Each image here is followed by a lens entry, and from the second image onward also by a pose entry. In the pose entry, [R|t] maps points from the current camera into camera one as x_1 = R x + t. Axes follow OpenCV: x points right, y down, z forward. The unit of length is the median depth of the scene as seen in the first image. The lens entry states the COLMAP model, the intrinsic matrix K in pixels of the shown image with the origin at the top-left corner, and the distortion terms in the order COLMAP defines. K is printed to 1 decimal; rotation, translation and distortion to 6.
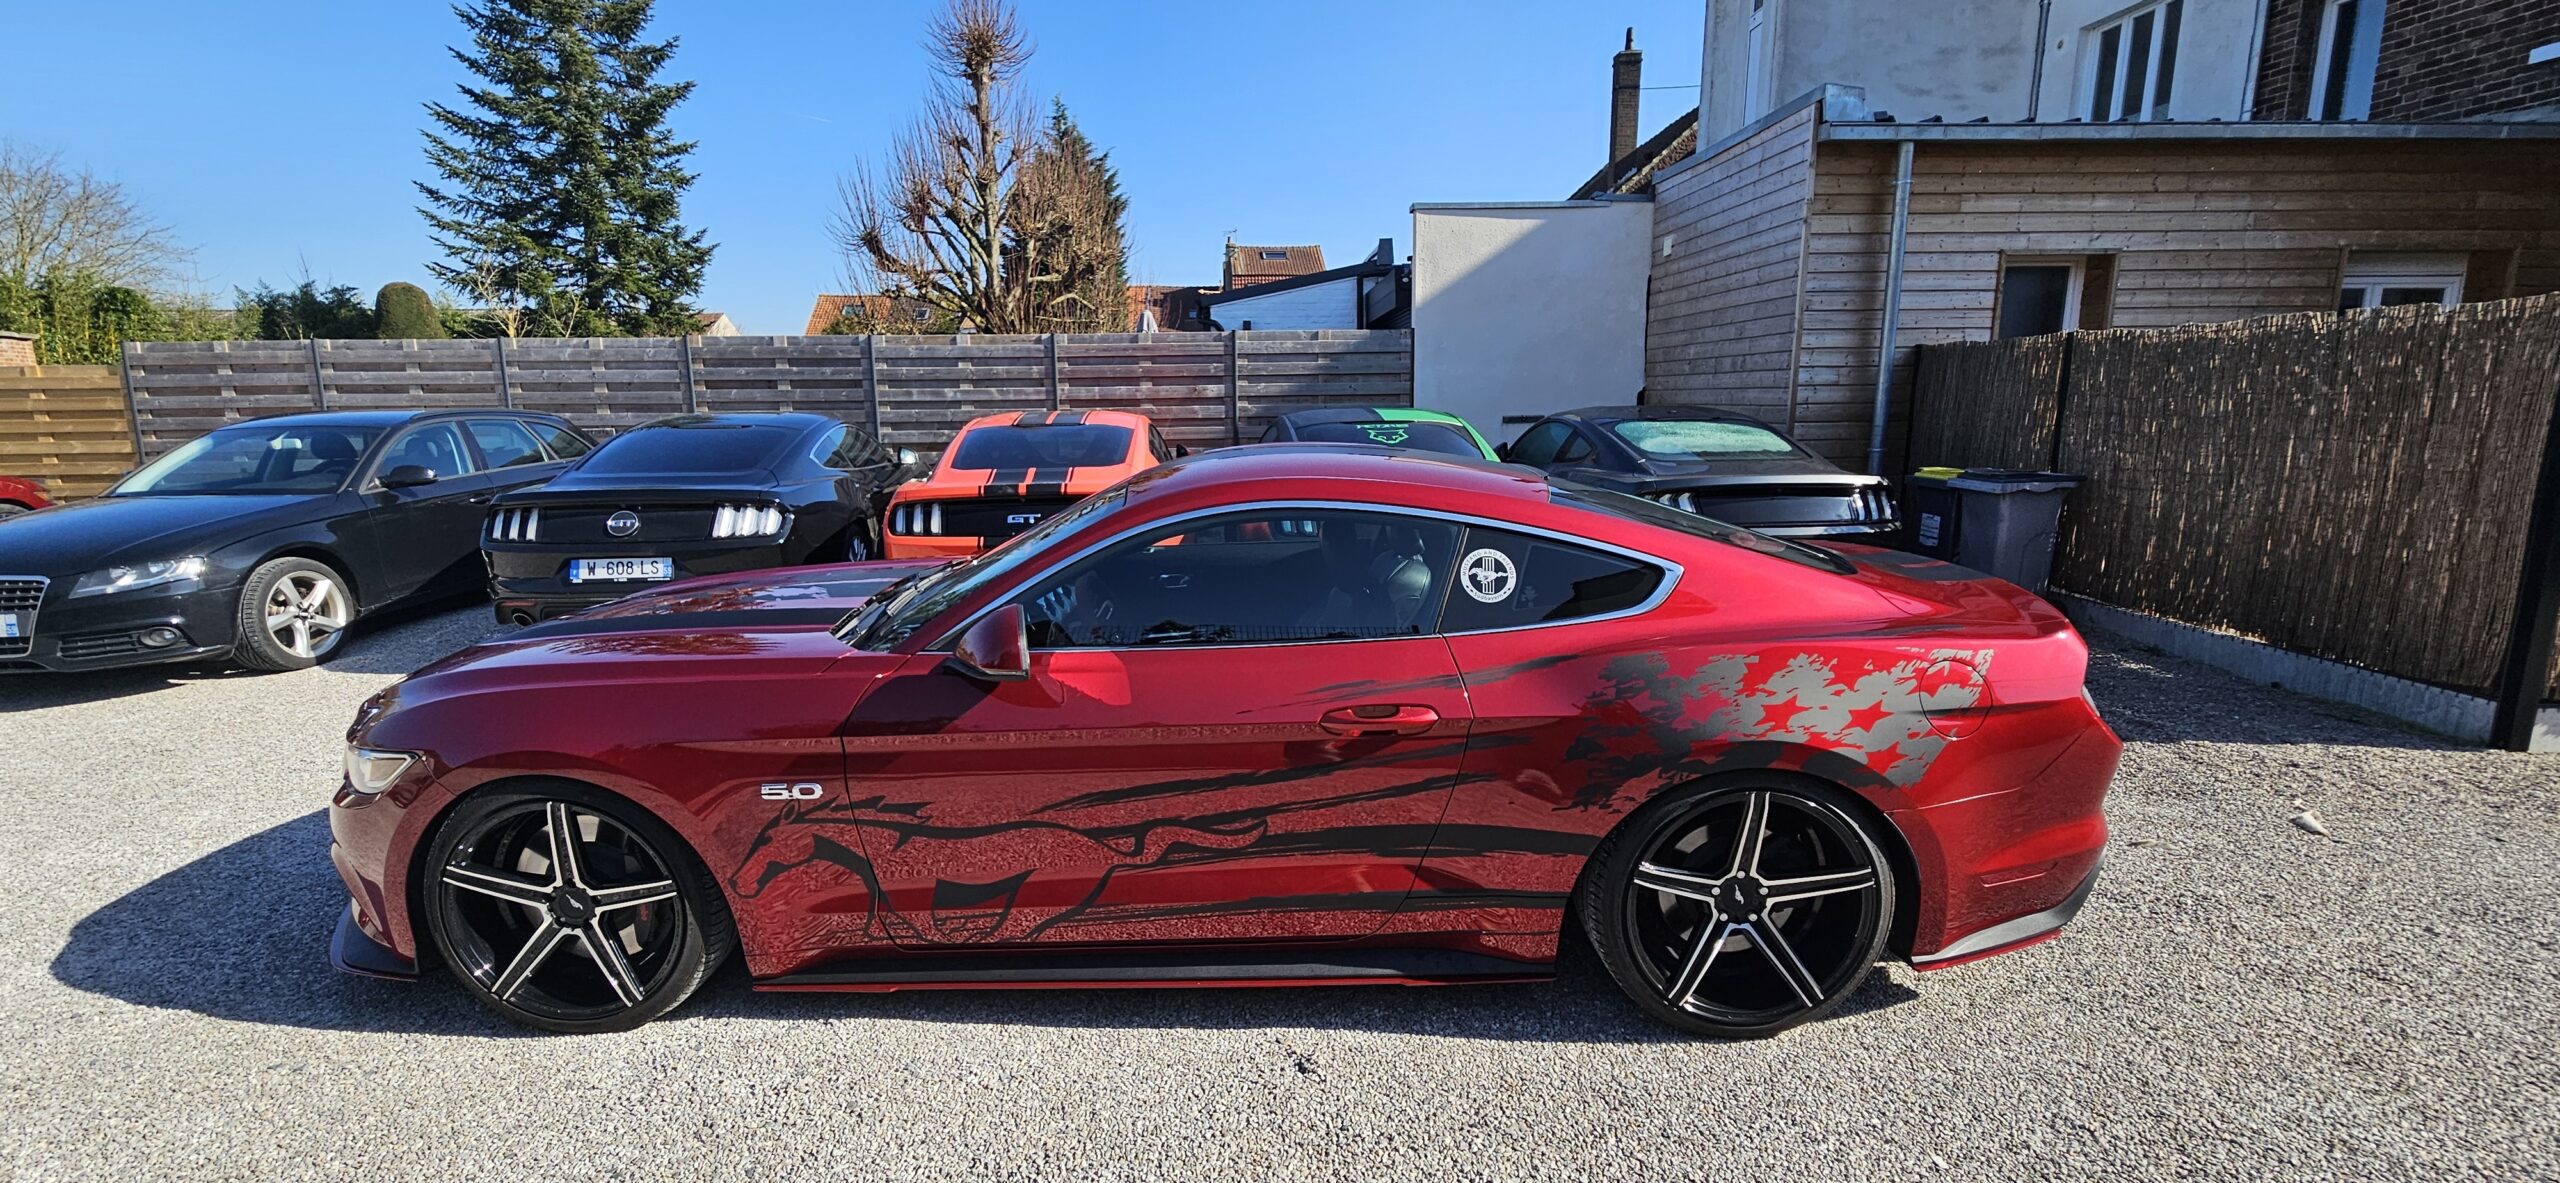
lens RADIAL K [[1047.2, 0, 1274.6], [0, 1047.2, 593.6], [0, 0, 1]] dist [0.002387, -0.002577]
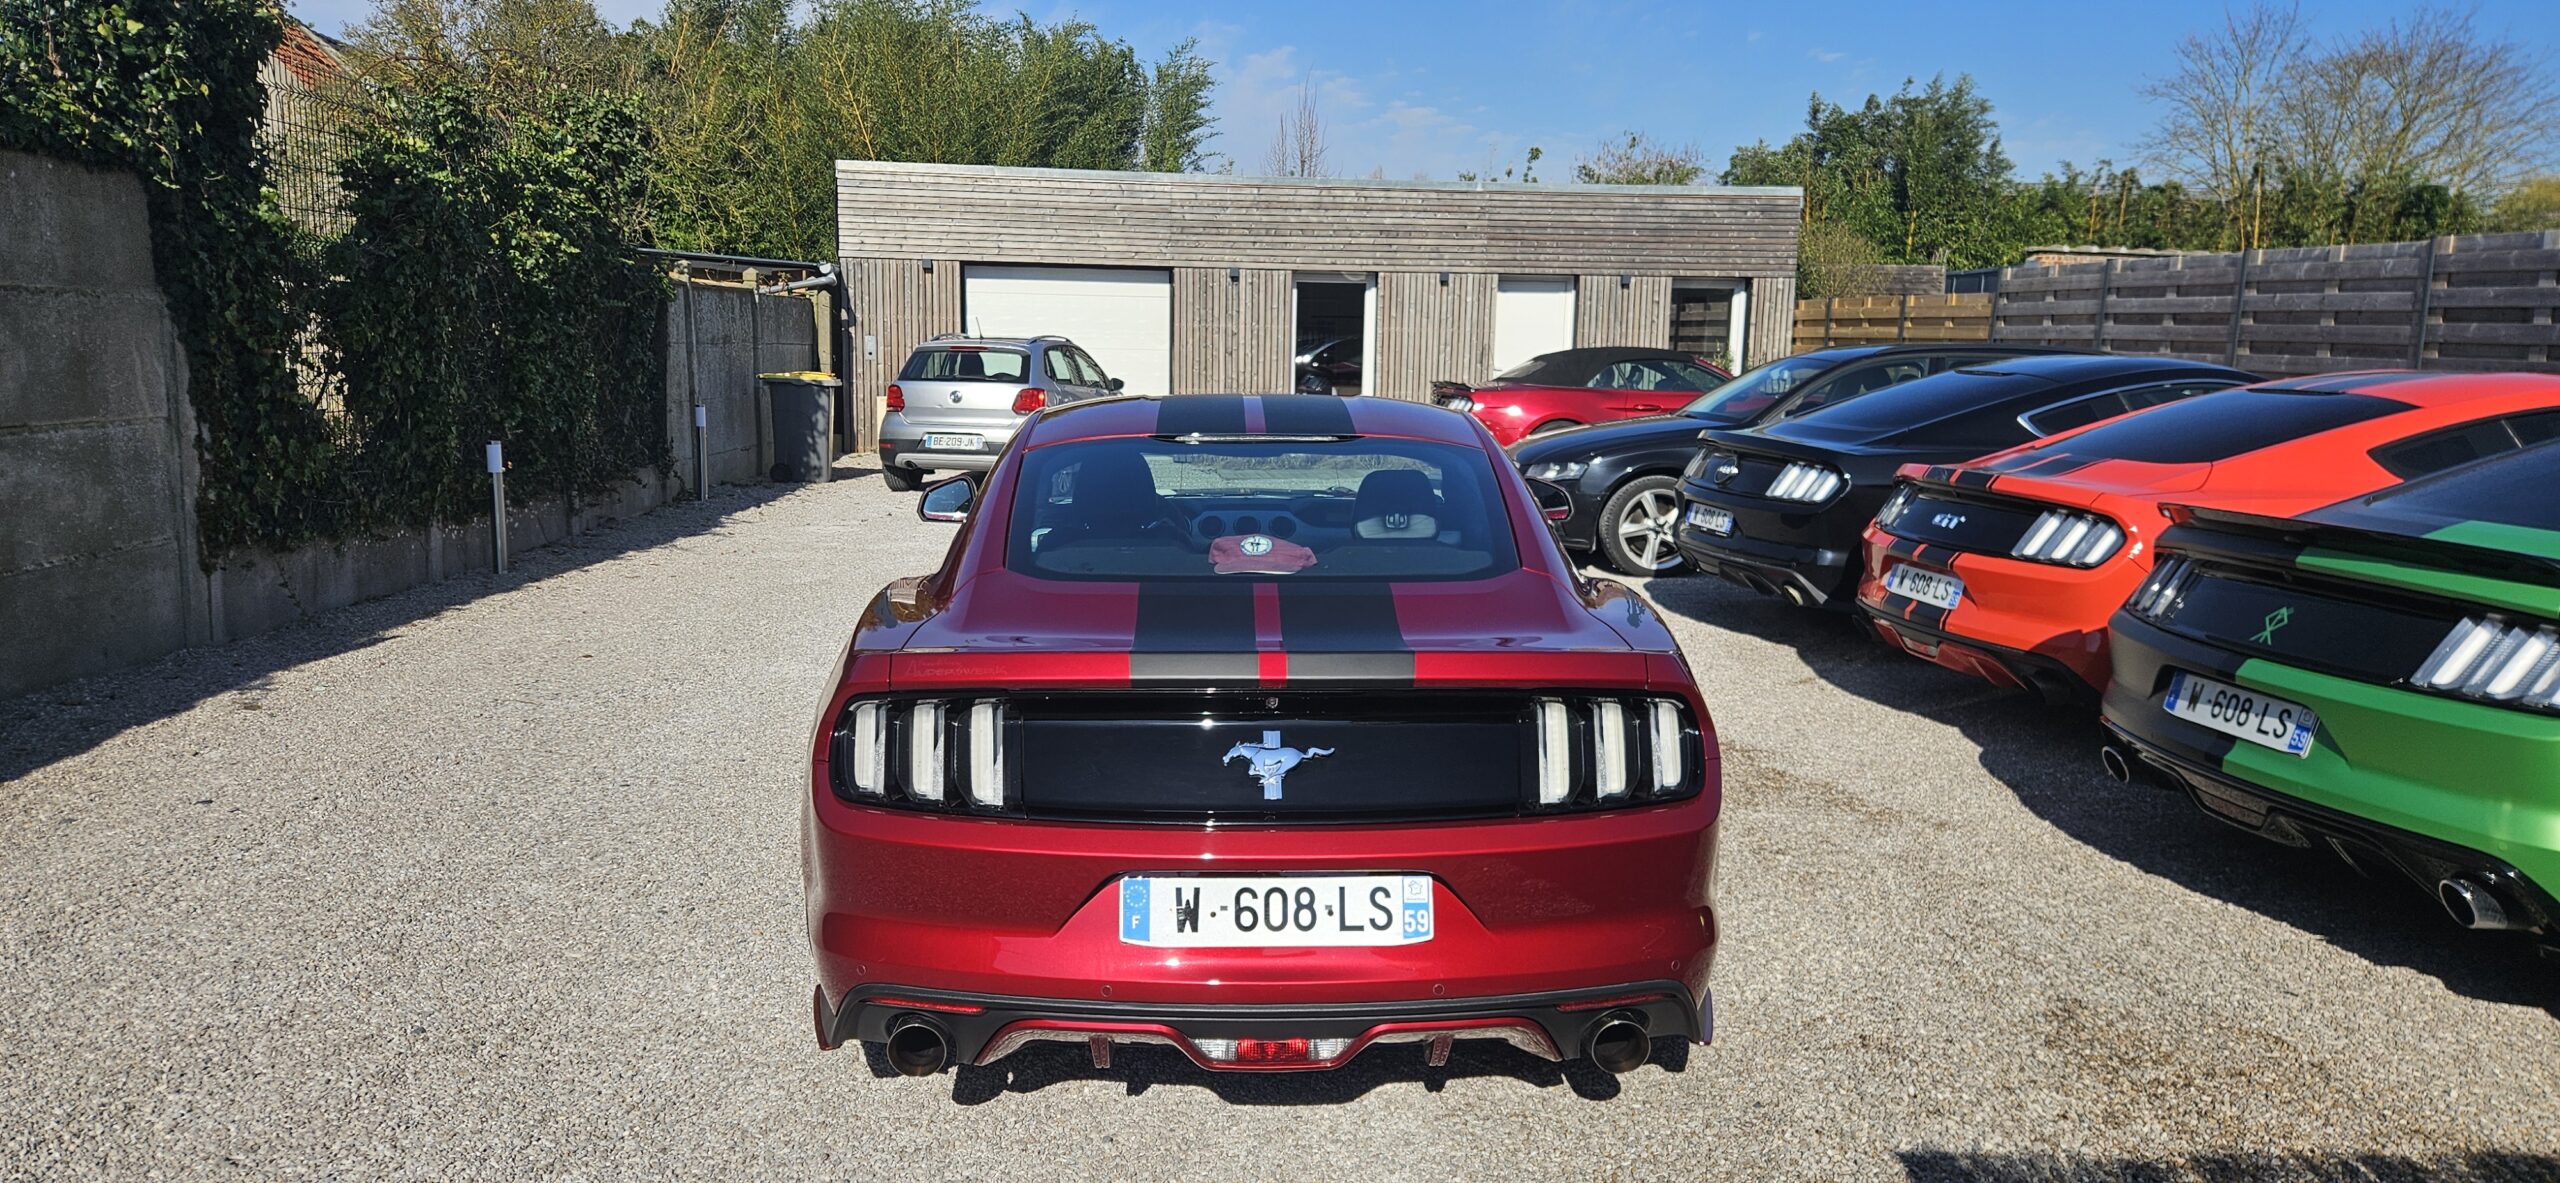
lens RADIAL K [[1701.5, 0, 1259.6], [0, 1701.5, 574.8], [0, 0, 1]] dist [0.087927, -0.085187]
pose [[0.041859, 0.153762, -0.987221, 0.643315], [-0.196694, 0.970019, 0.142743, -0.083564], [0.979571, 0.188205, 0.070848, 0.380617]]
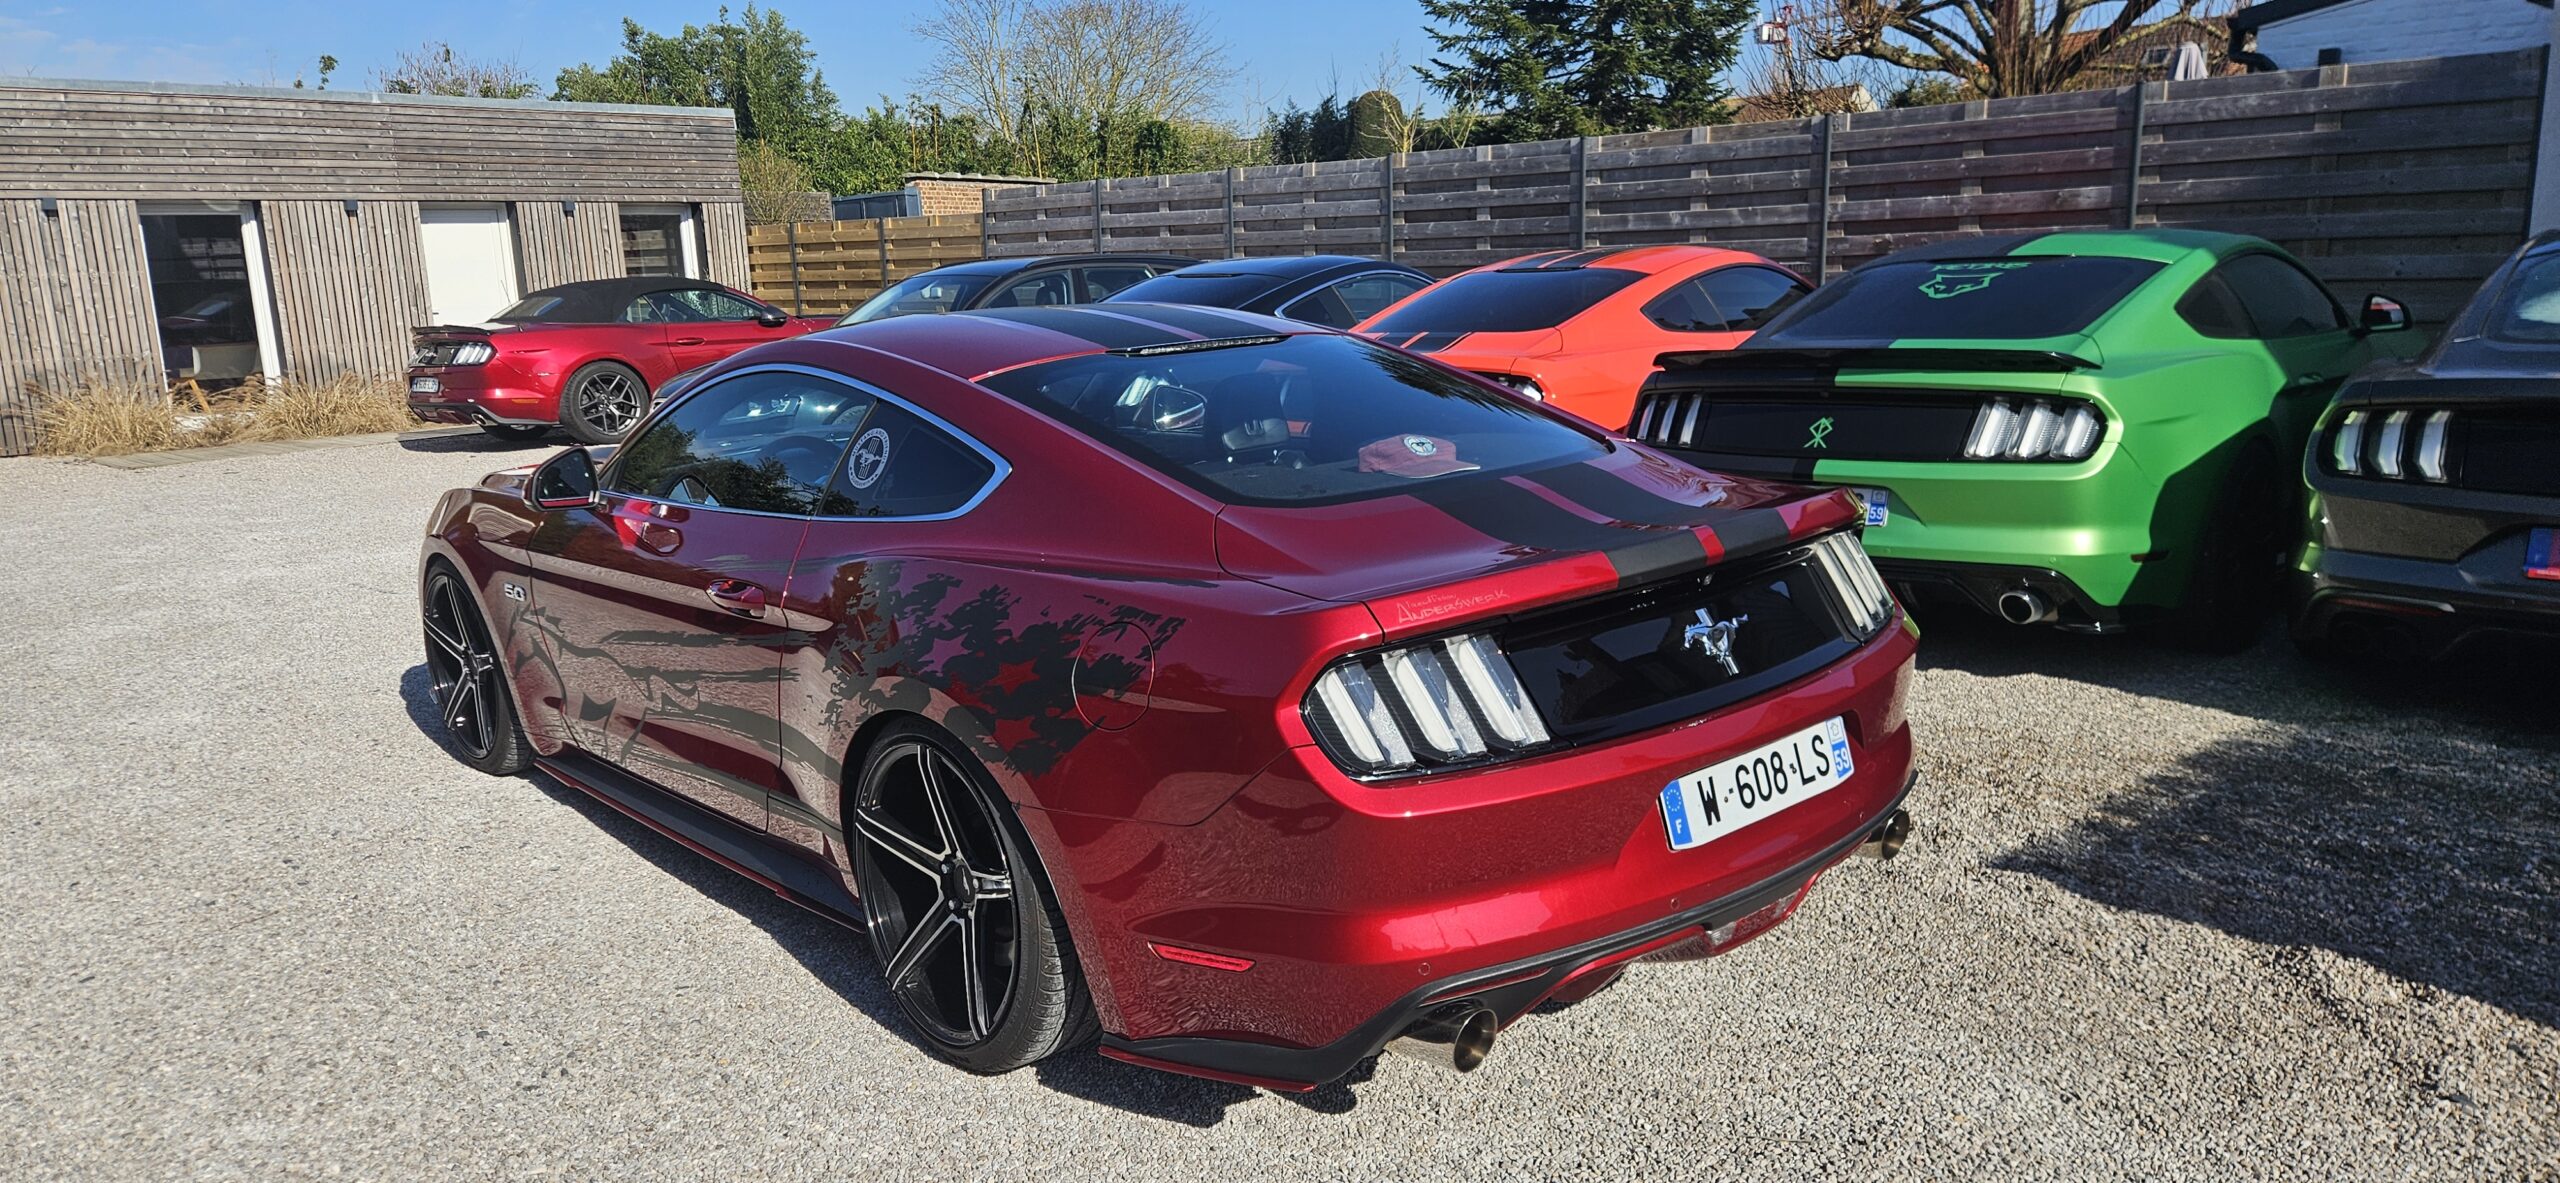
lens RADIAL K [[1701.5, 0, 1268.0], [0, 1701.5, 608.7], [0, 0, 1]] dist [0.087927, -0.085187]
pose [[0.677834, 0.137873, -0.722172, 0.475876], [-0.107906, 0.990278, 0.087778, -0.017317], [0.727254, 0.018428, 0.686121, 0.088182]]
